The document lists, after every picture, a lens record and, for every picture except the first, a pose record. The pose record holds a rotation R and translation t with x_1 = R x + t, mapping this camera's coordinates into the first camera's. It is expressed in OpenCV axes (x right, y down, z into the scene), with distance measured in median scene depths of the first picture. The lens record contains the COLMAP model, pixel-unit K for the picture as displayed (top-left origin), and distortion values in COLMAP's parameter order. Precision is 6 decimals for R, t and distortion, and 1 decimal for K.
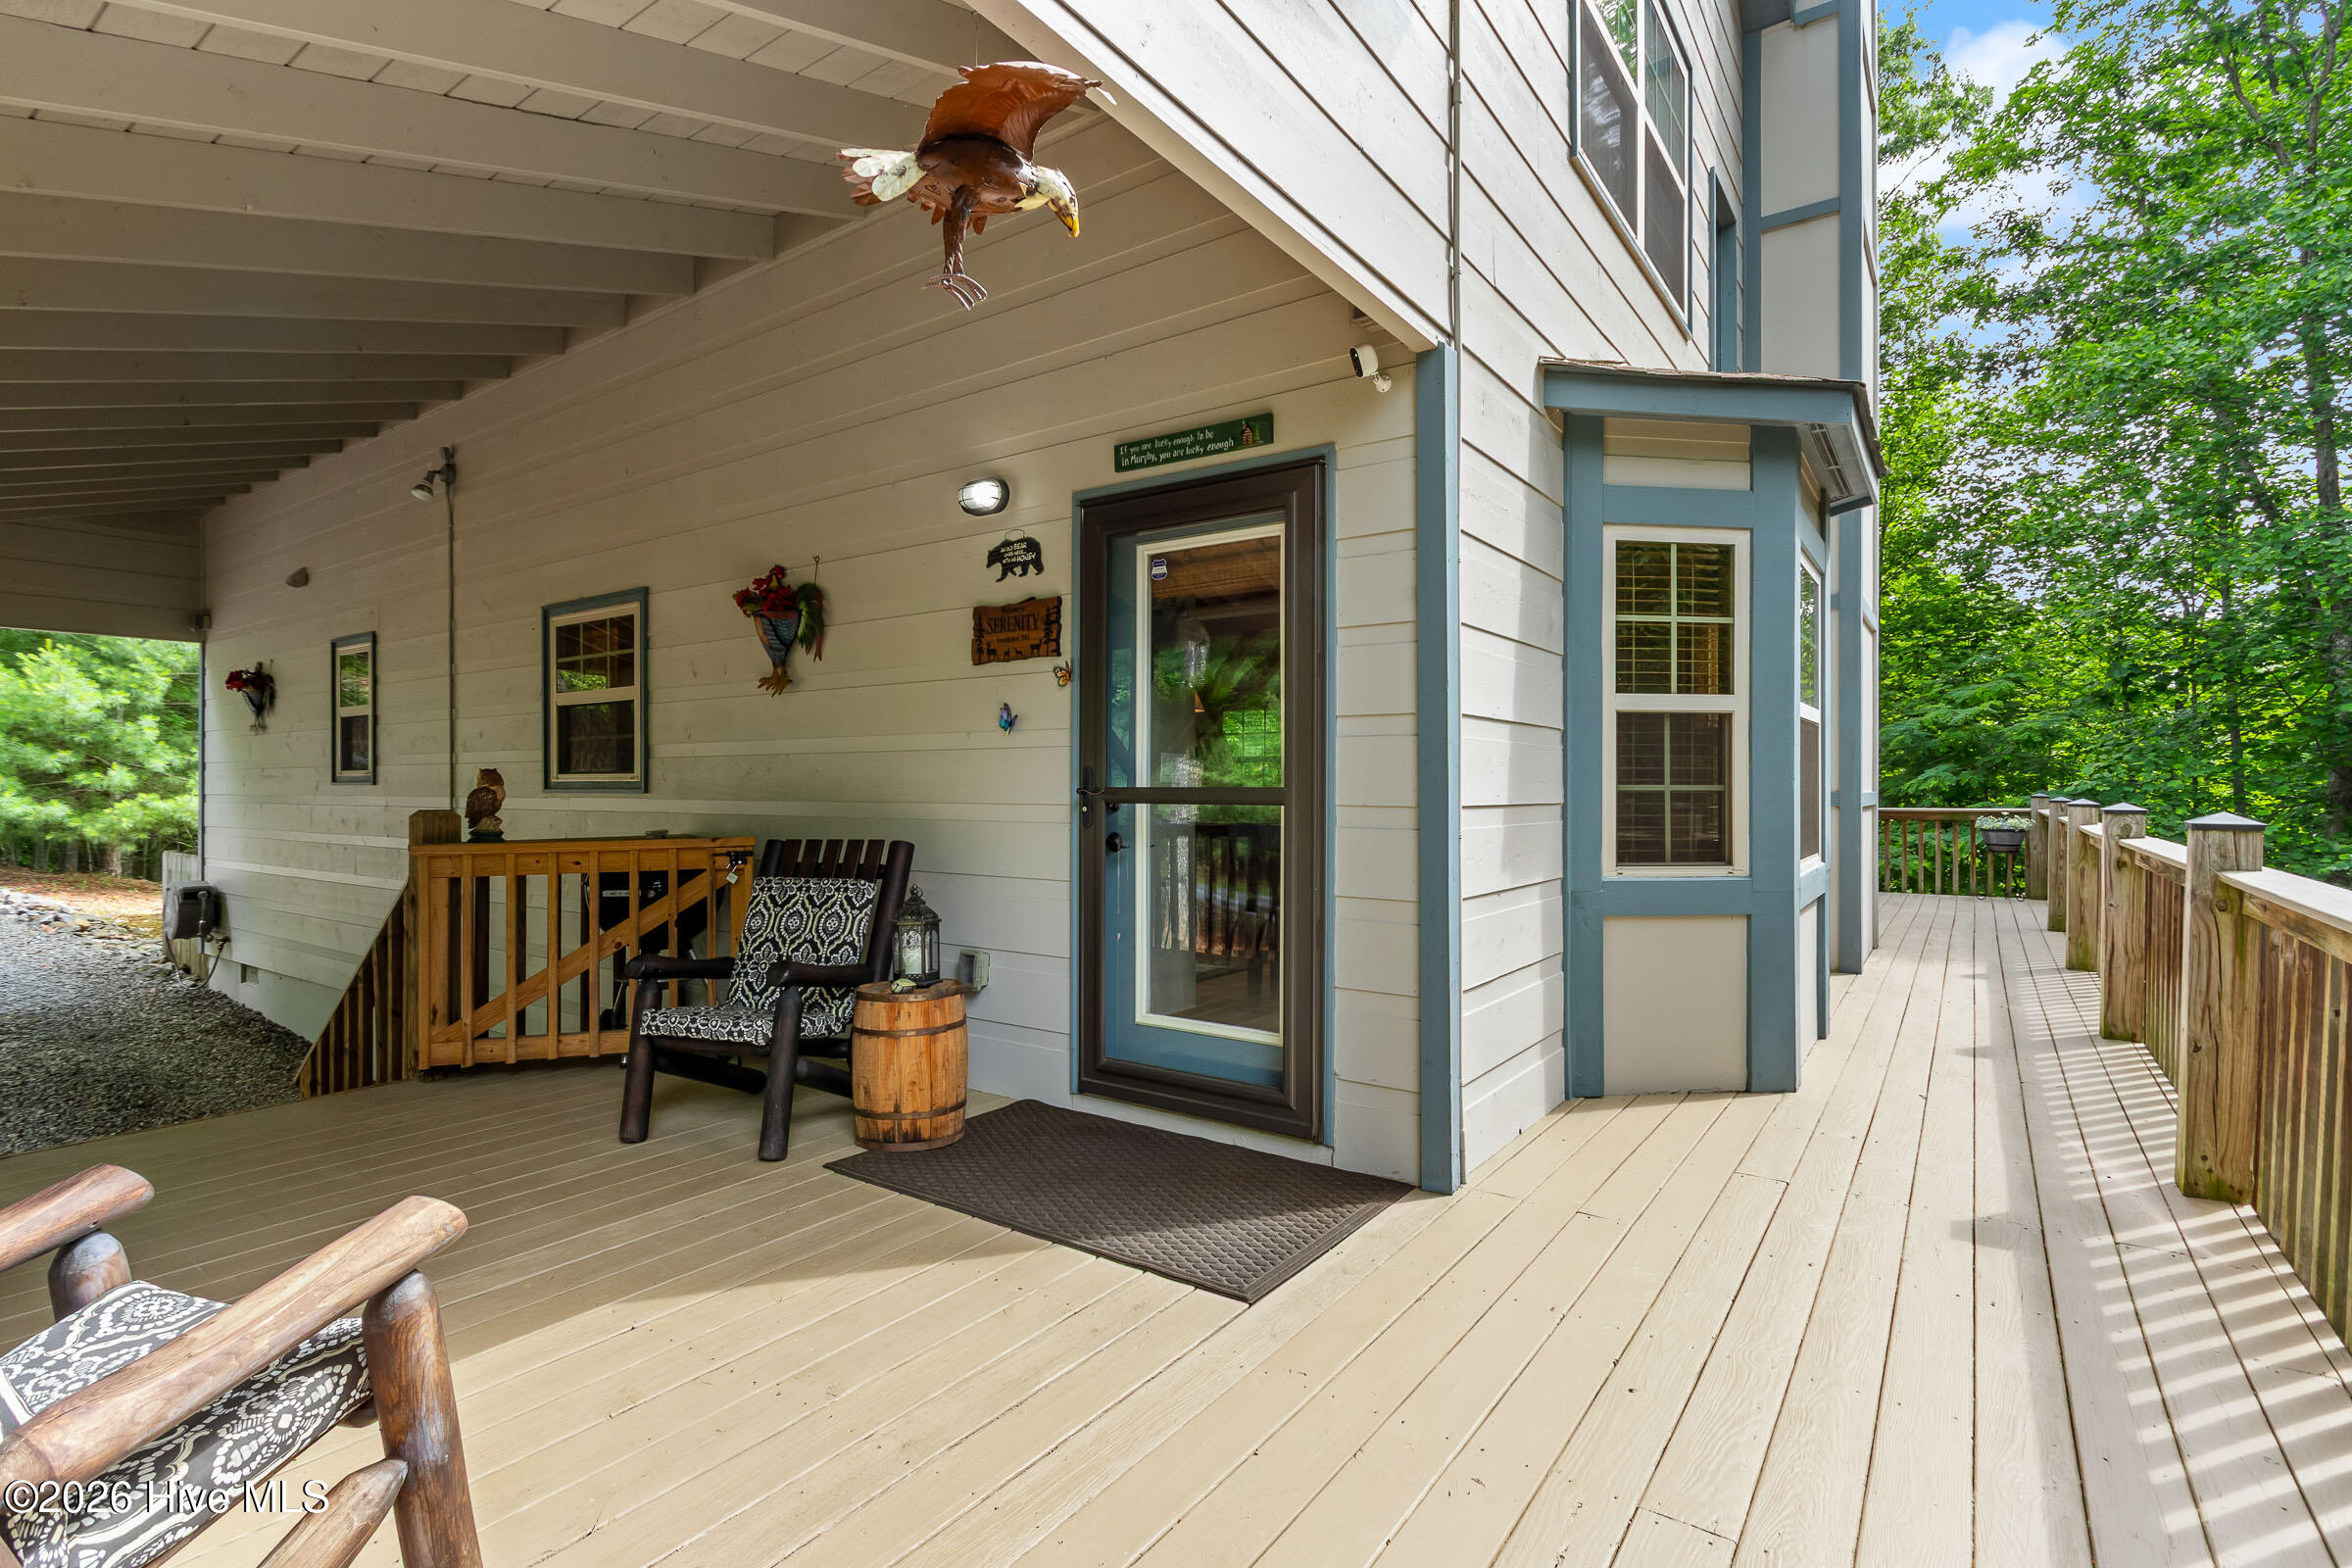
lens RADIAL K [[1098.0, 0, 1144.5], [0, 1098.0, 775.0], [0, 0, 1]] dist [0.003020, -0.003652]
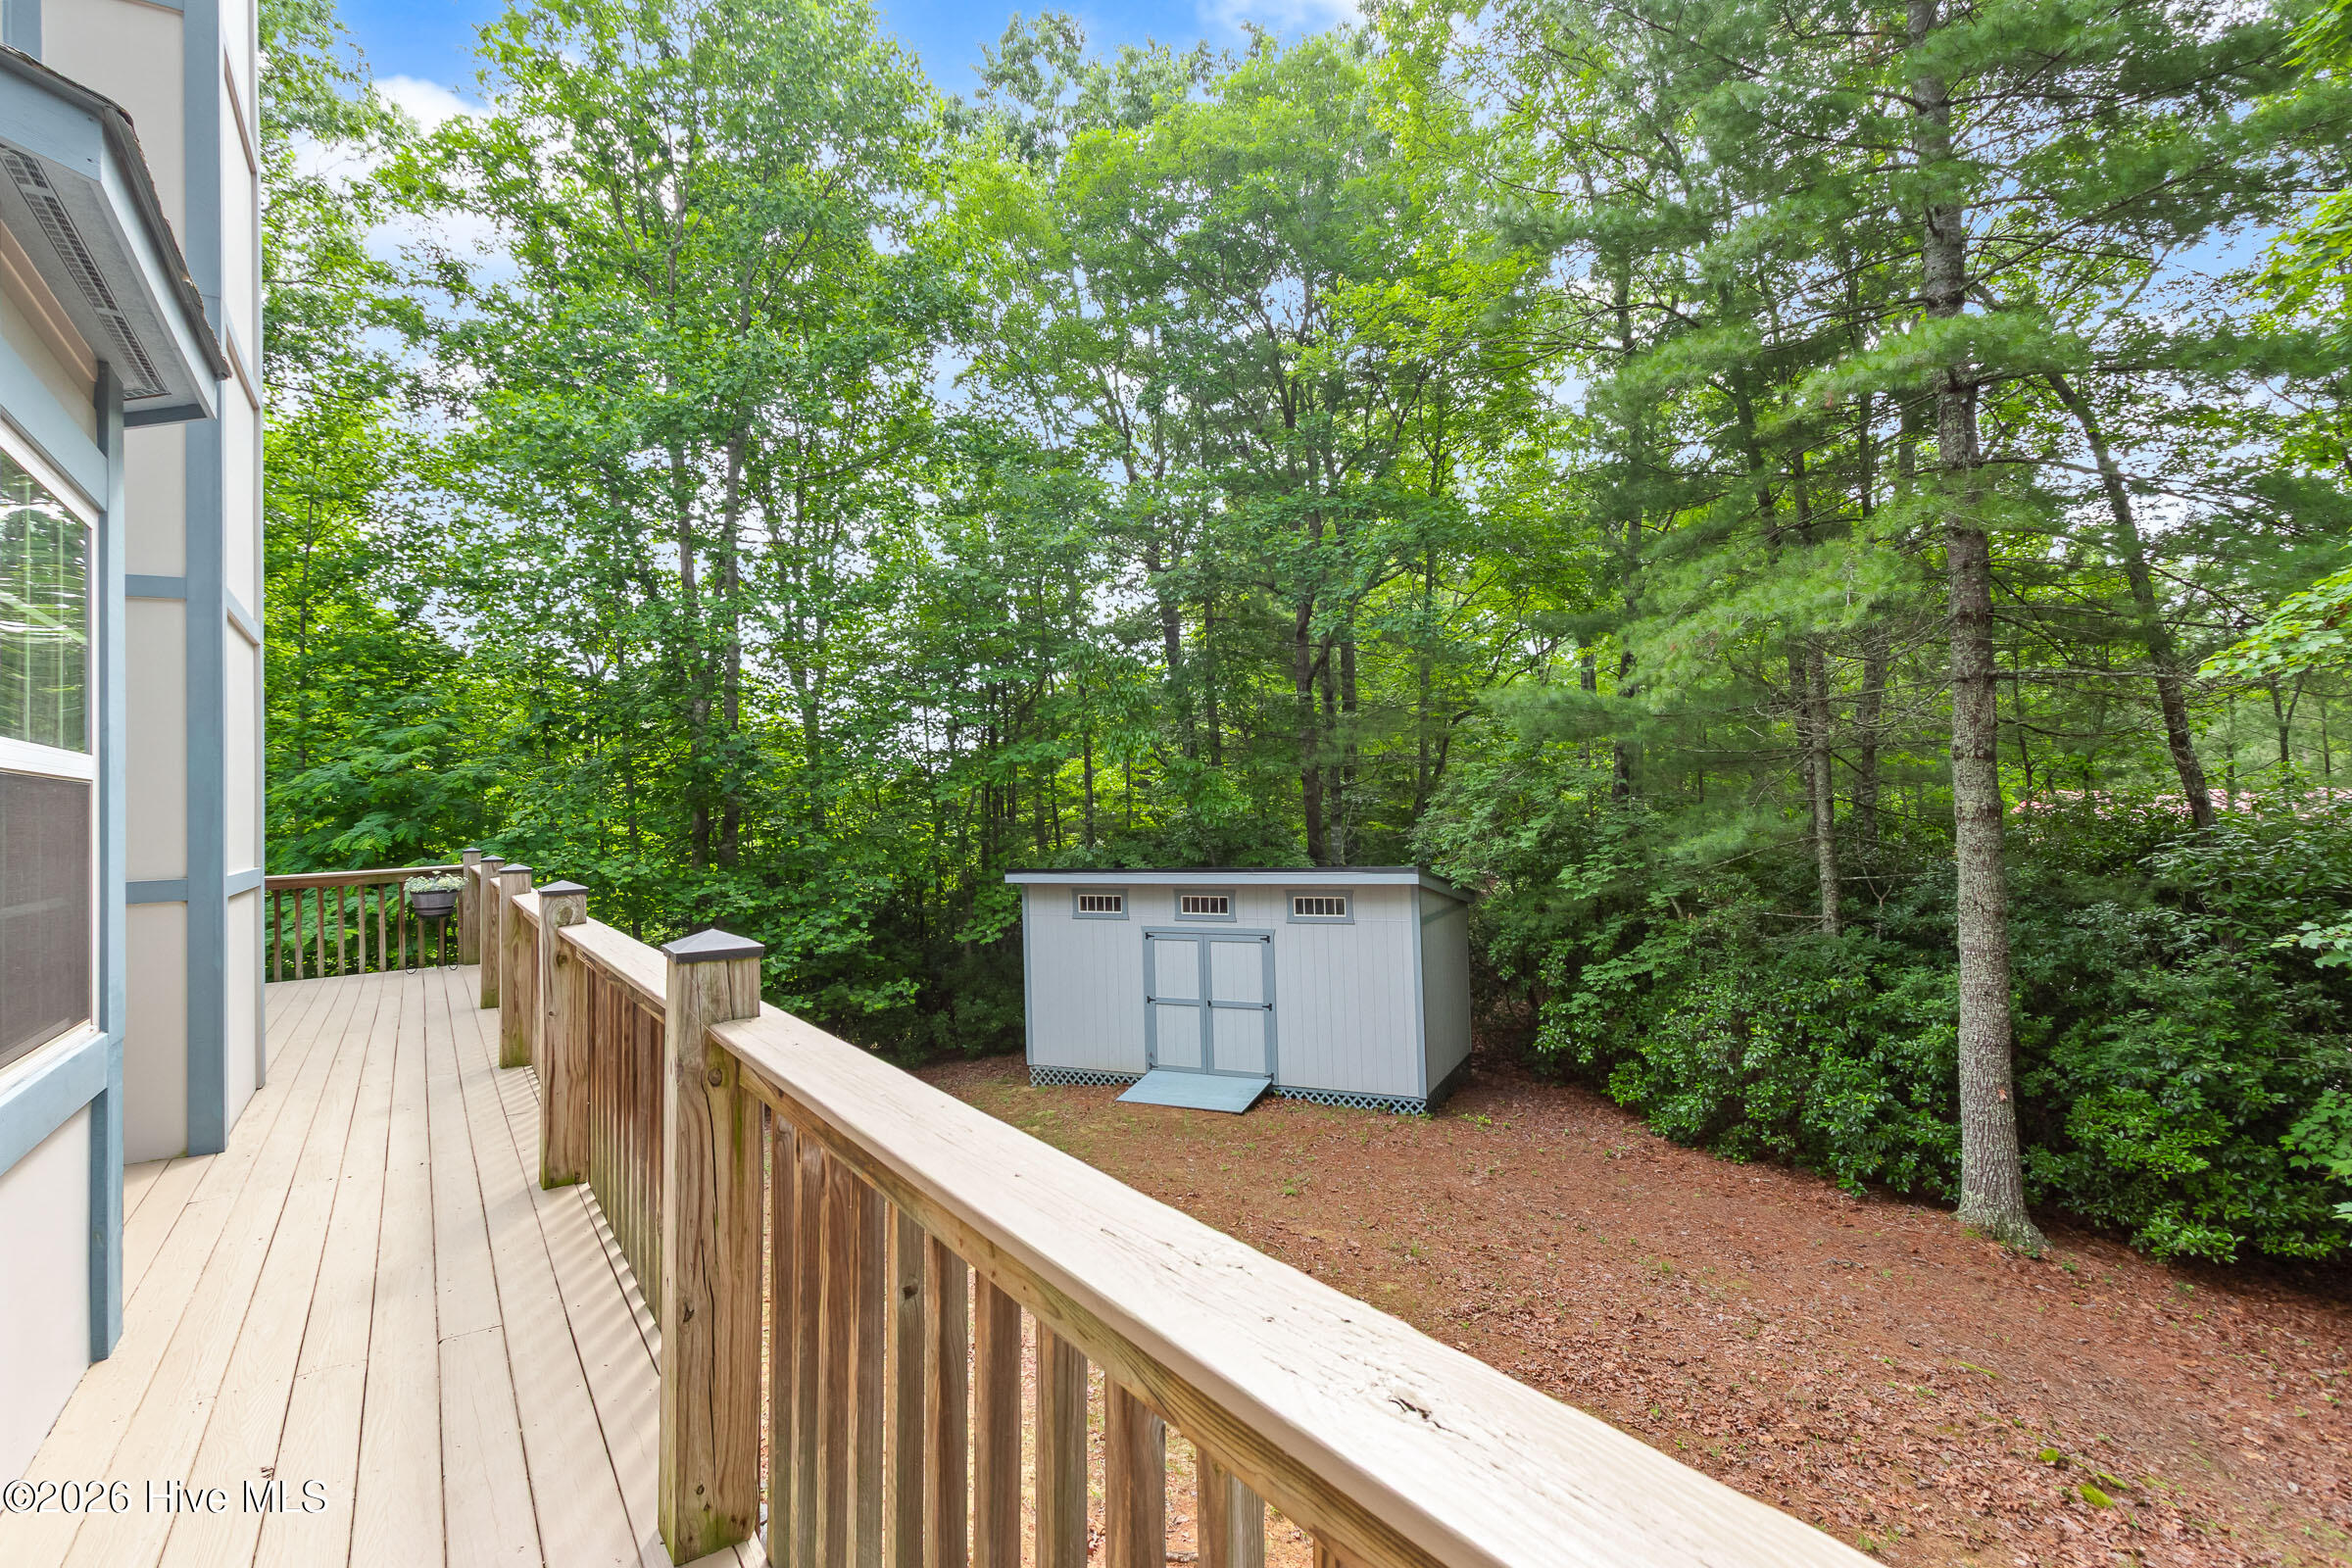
lens RADIAL K [[1098.0, 0, 1144.5], [0, 1098.0, 775.0], [0, 0, 1]] dist [0.003020, -0.003652]
pose [[0.334718, 0.006951, 0.942293, 0.093320], [0.029554, 0.999403, -0.017870, -0.007385], [-0.941855, 0.033830, 0.334312, 0.109754]]
